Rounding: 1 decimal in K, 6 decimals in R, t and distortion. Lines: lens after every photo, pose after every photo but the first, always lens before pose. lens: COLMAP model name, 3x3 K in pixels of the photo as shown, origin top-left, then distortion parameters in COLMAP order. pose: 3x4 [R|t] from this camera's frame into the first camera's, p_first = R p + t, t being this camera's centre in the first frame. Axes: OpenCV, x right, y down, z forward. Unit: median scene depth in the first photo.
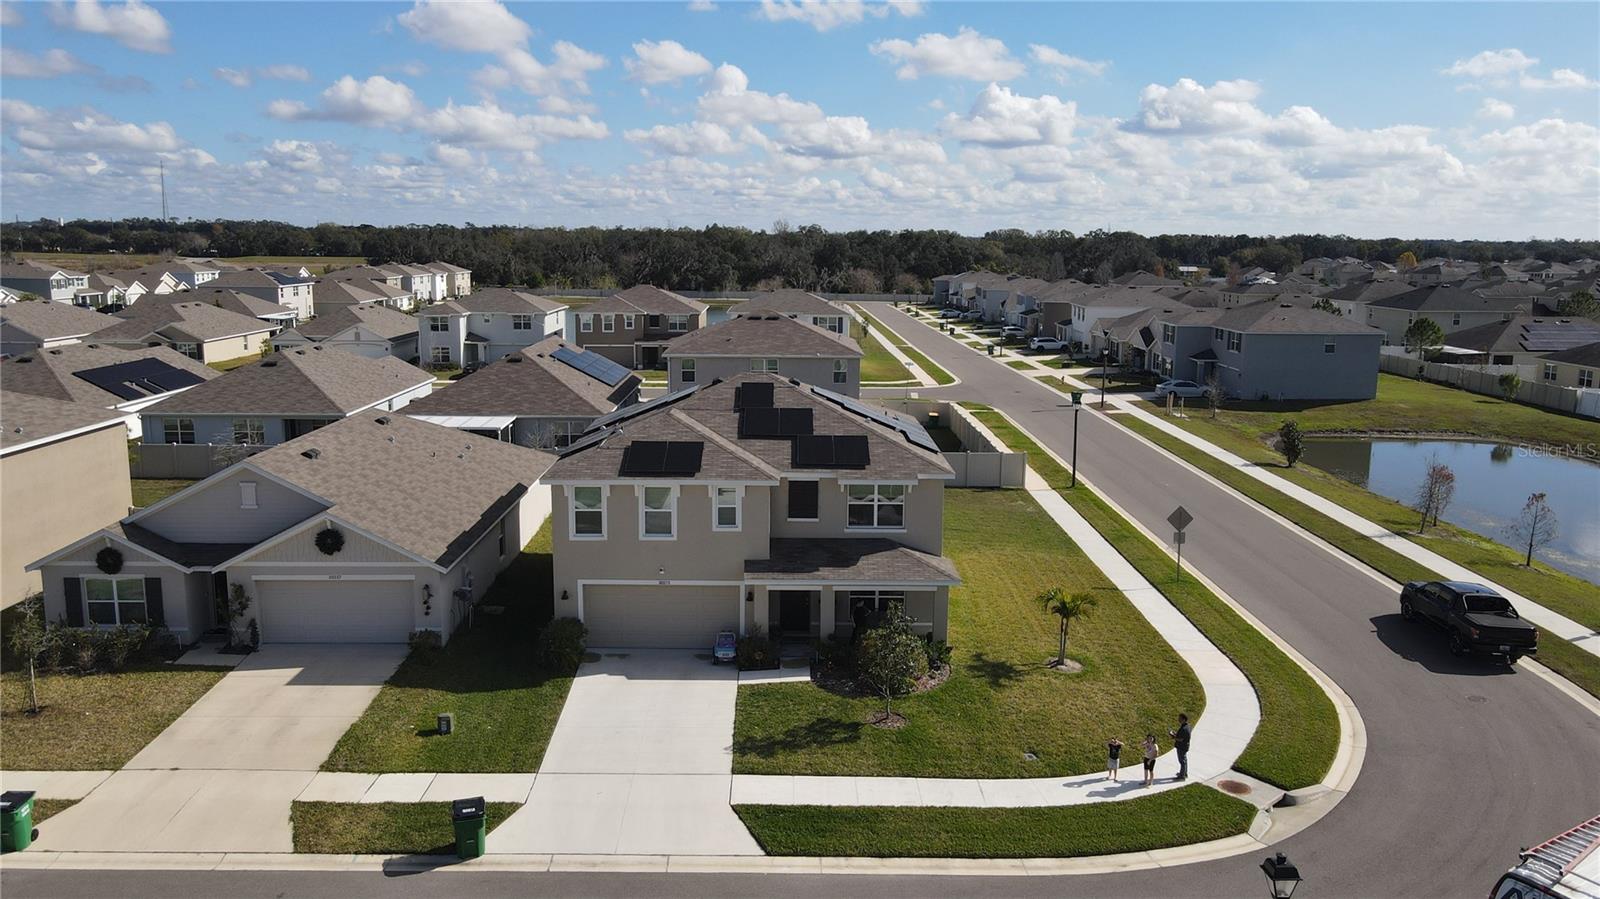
lens RADIAL K [[1190.0, 0, 799.0], [0, 1190.0, 438.6], [0, 0, 1]] dist [-0.001514, 0.031543]
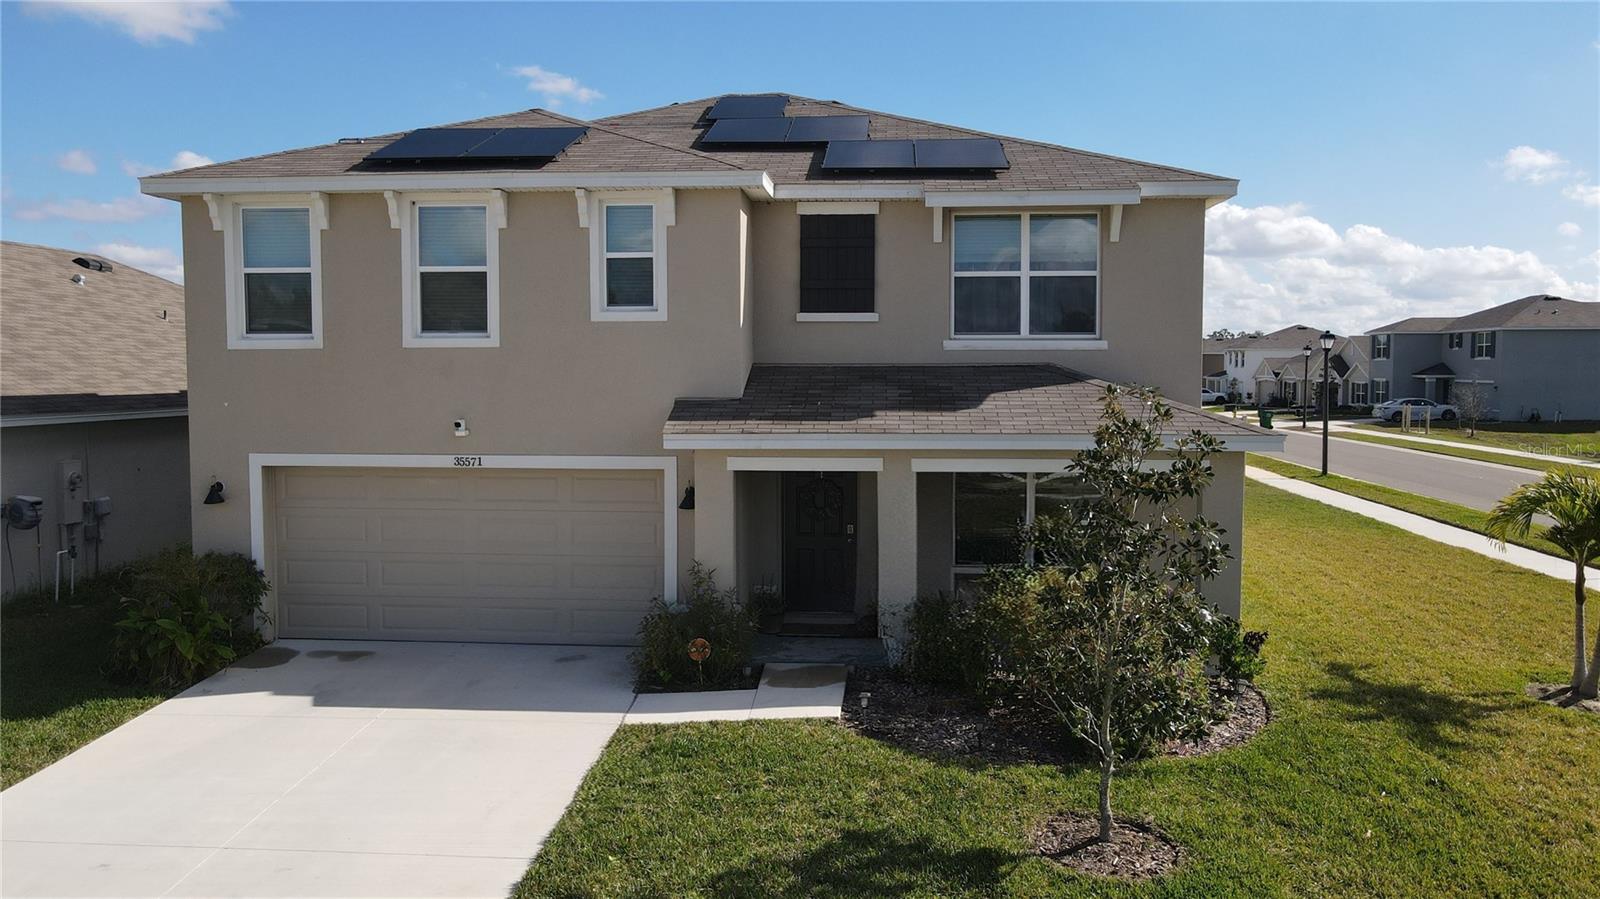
lens RADIAL K [[1190.0, 0, 796.9], [0, 1190.0, 427.4], [0, 0, 1]] dist [-0.001514, 0.031543]
pose [[0.995790, -0.005494, -0.091497, 0.026731], [-0.005201, 0.993207, -0.116243, 0.154612], [0.091514, 0.116229, 0.988997, 0.634618]]
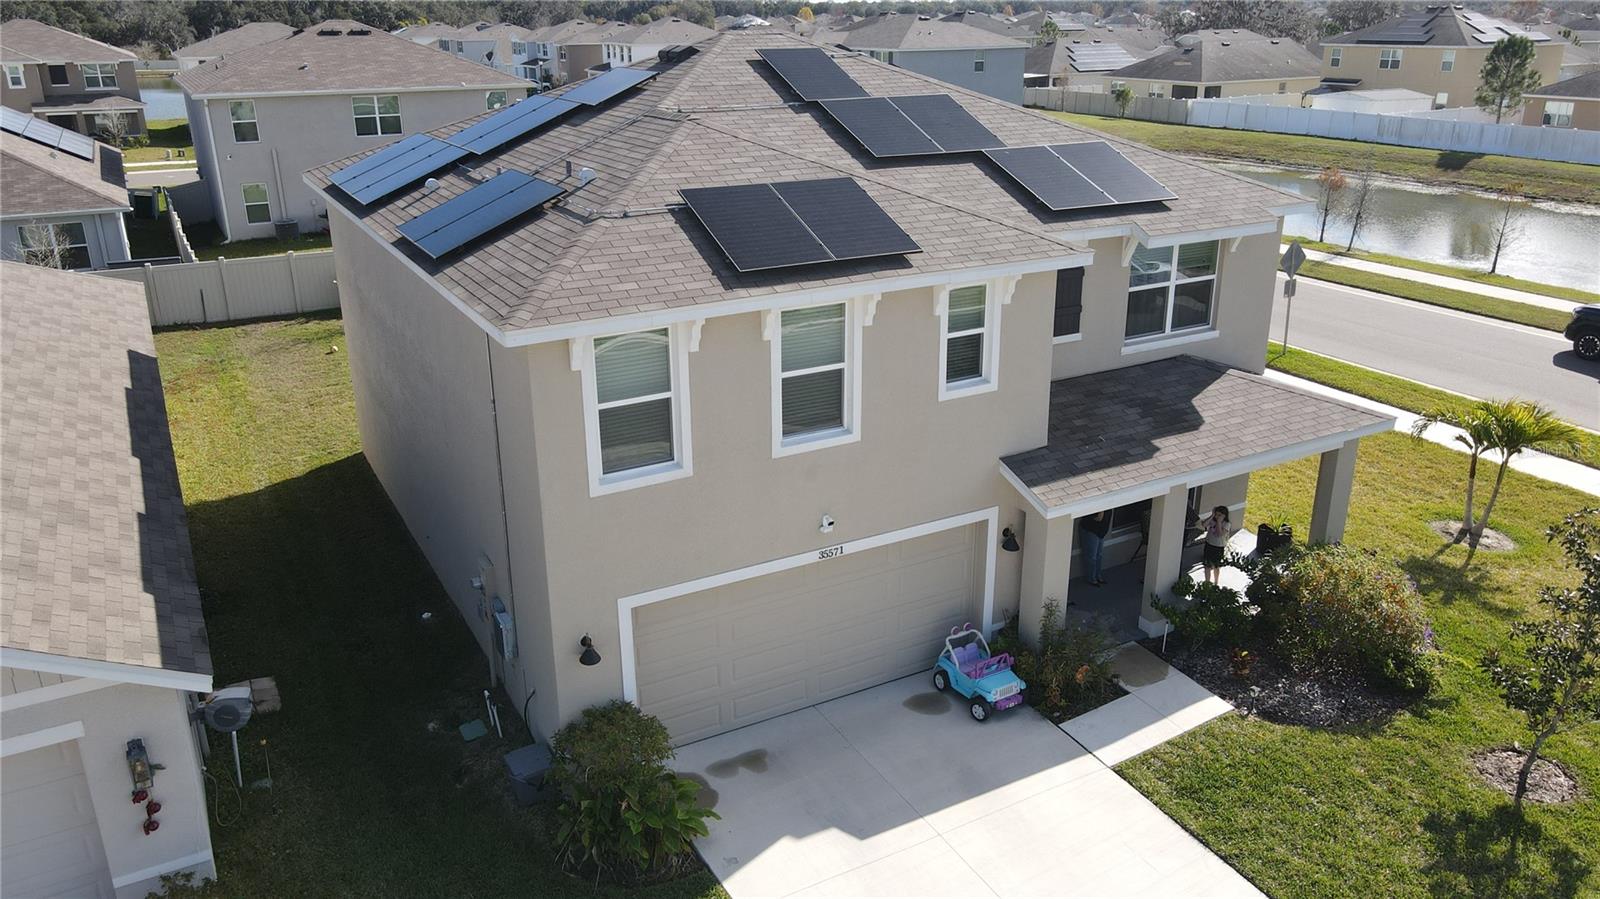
lens RADIAL K [[1190.0, 0, 803.3], [0, 1190.0, 426.7], [0, 0, 1]] dist [-0.001514, 0.031543]
pose [[0.878213, -0.173962, 0.445510, -0.286603], [0.095396, 0.976500, 0.193253, 0.006056], [-0.468660, -0.127218, 0.874170, 0.676234]]
